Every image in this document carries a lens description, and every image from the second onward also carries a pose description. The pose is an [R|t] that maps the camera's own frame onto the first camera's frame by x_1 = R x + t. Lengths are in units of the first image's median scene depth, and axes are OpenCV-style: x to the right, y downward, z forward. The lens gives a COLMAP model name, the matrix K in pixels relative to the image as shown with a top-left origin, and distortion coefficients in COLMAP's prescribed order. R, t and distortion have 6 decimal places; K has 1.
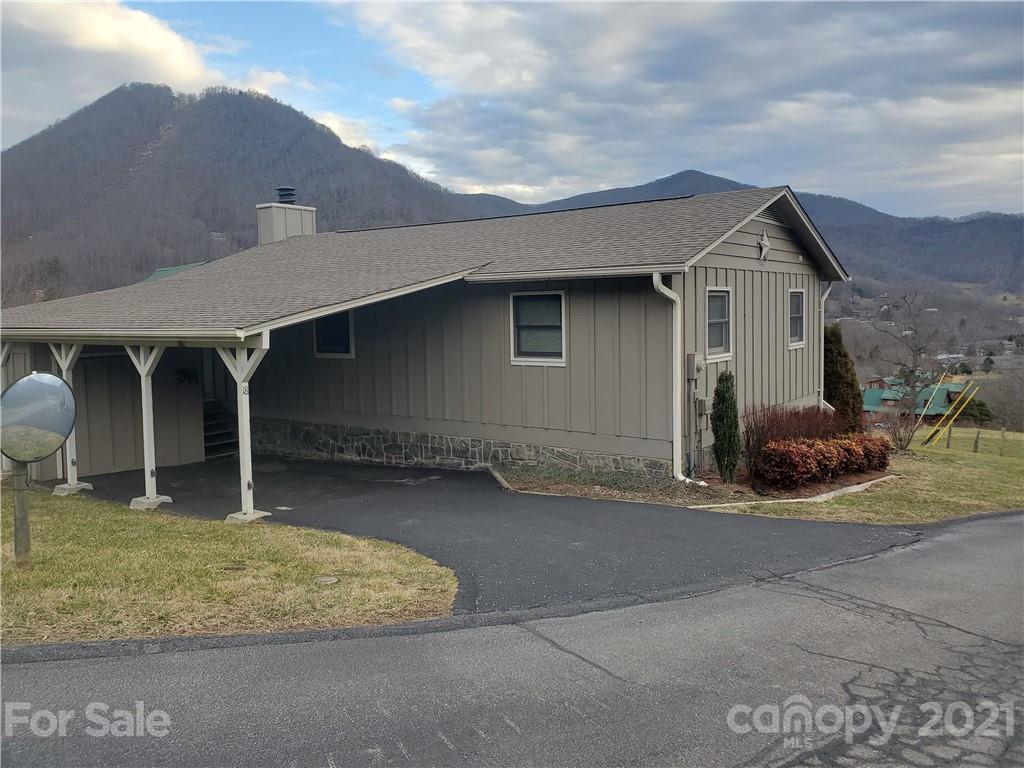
lens RADIAL K [[801.9, 0, 512.0], [0, 801.9, 384.0], [0, 0, 1]] dist [0.012626, 0.004045]
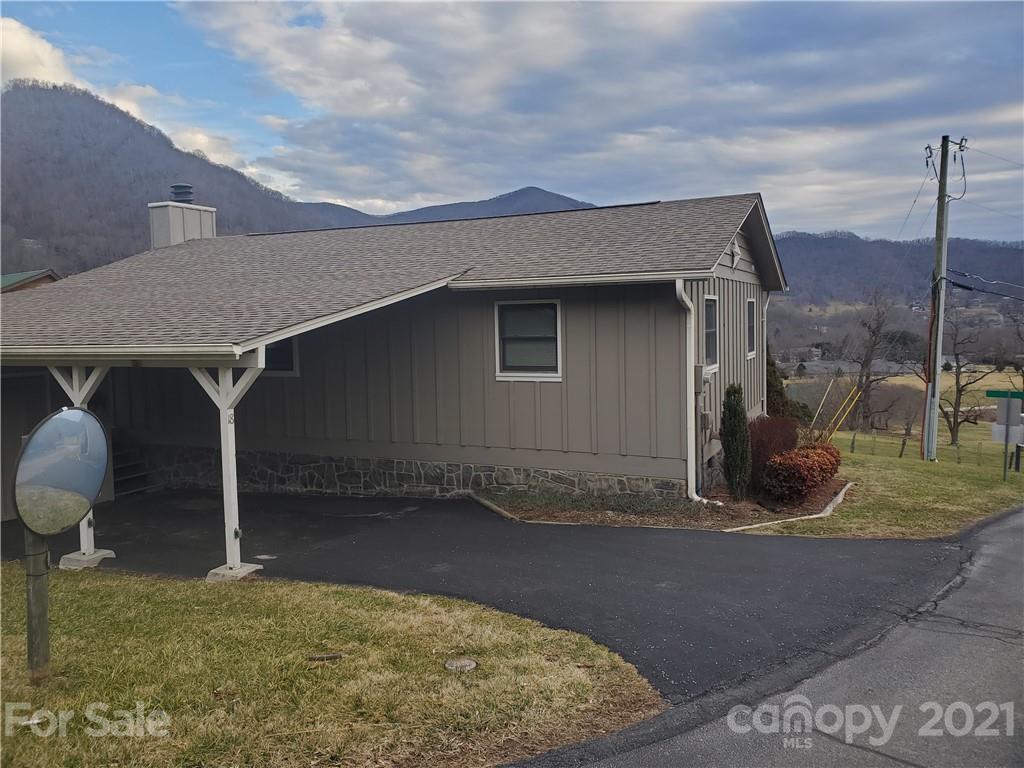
lens RADIAL K [[801.7, 0, 512.0], [0, 801.7, 384.0], [0, 0, 1]] dist [-0.005624, 0.048835]
pose [[0.982122, -0.019790, 0.187202, -0.162797], [0.022529, 0.999668, -0.012511, -0.008884], [-0.186893, 0.016504, 0.982242, 0.111029]]
